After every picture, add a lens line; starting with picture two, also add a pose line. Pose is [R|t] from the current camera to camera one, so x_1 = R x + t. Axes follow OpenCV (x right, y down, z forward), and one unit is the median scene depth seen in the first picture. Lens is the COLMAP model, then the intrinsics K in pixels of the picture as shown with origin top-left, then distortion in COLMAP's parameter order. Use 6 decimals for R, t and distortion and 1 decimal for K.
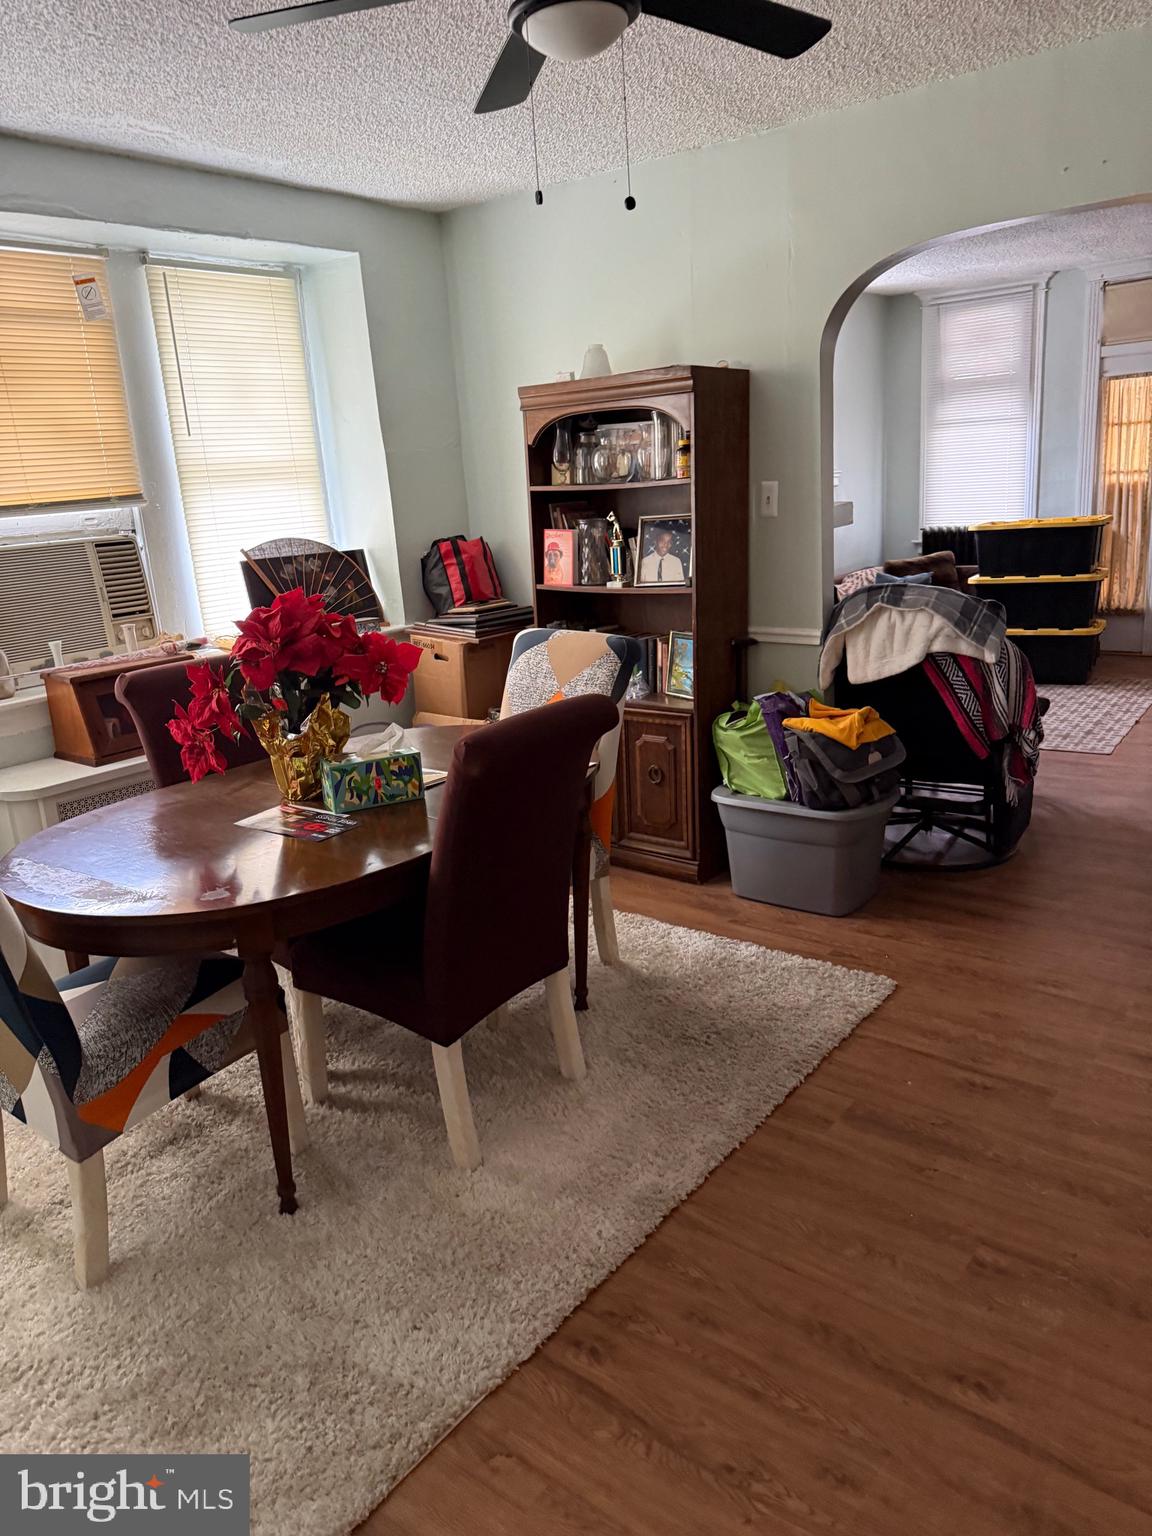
lens RADIAL K [[1083.3, 0, 575.6], [0, 1083.3, 722.8], [0, 0, 1]] dist [0.005748, -0.005203]
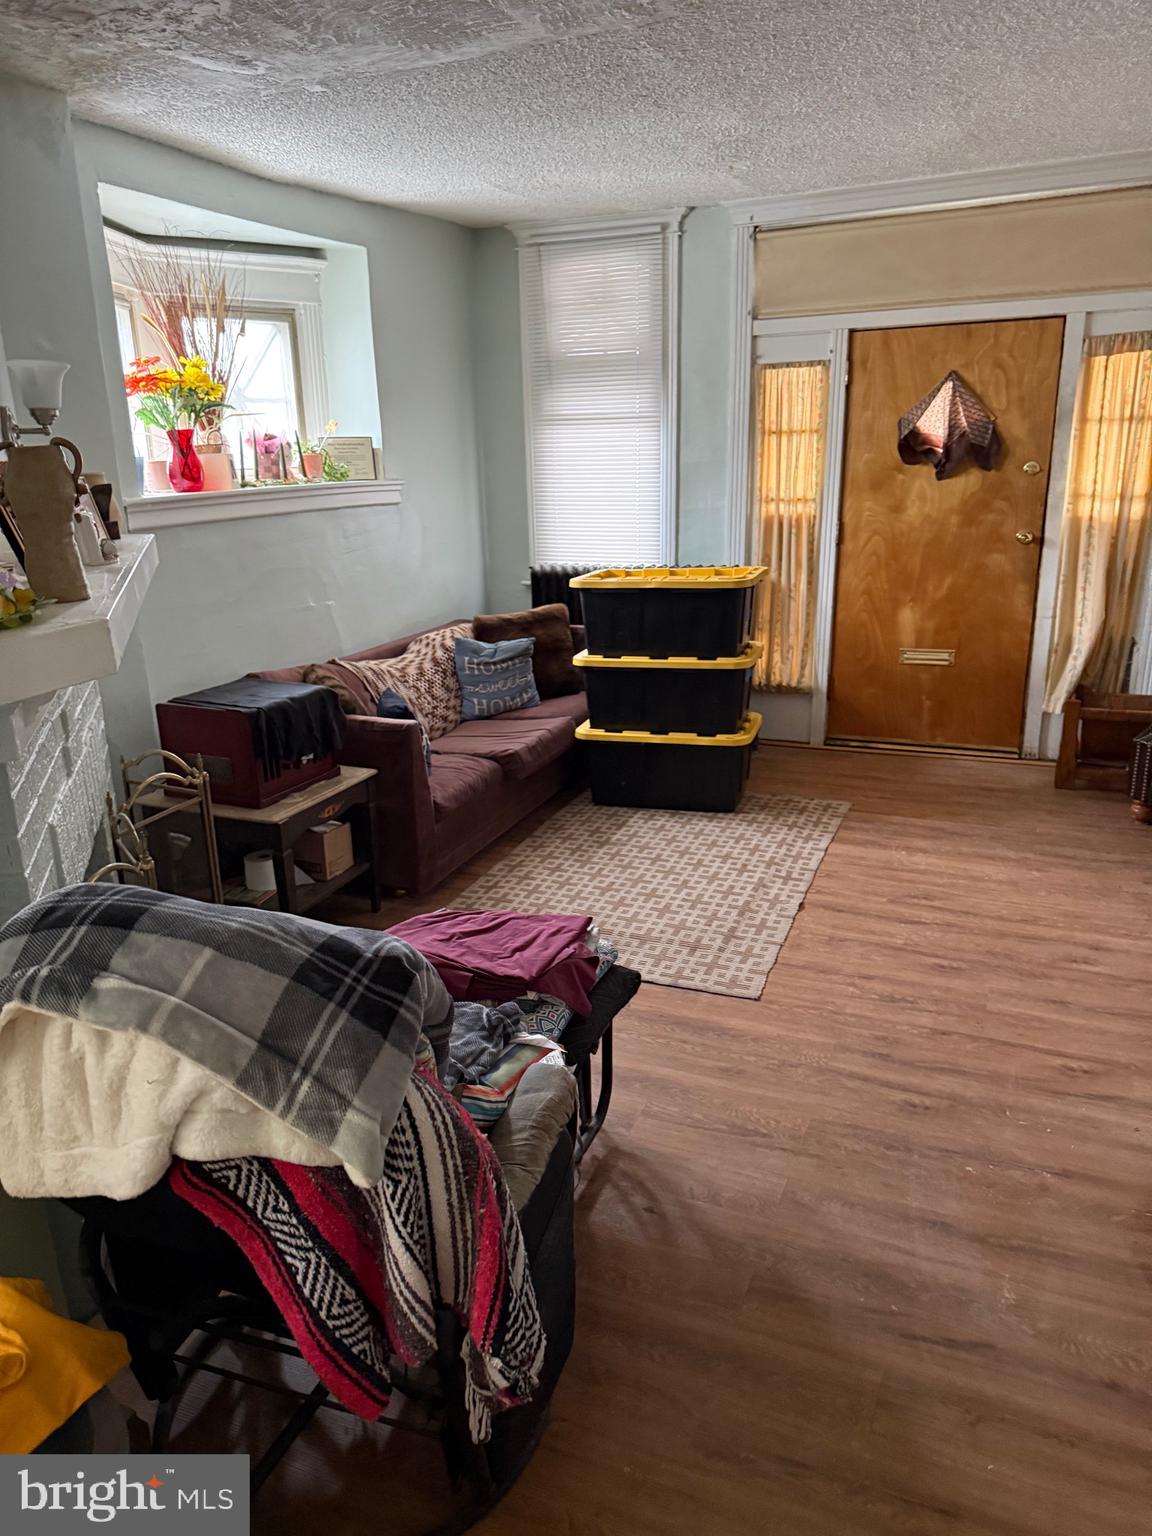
lens RADIAL K [[1083.3, 0, 575.3], [0, 1083.3, 771.2], [0, 0, 1]] dist [0.005748, -0.005203]
pose [[0.965660, -0.036969, 0.257166, 0.178443], [0.023030, 0.998108, 0.057006, -0.095335], [-0.258787, -0.049126, 0.964684, 0.330191]]
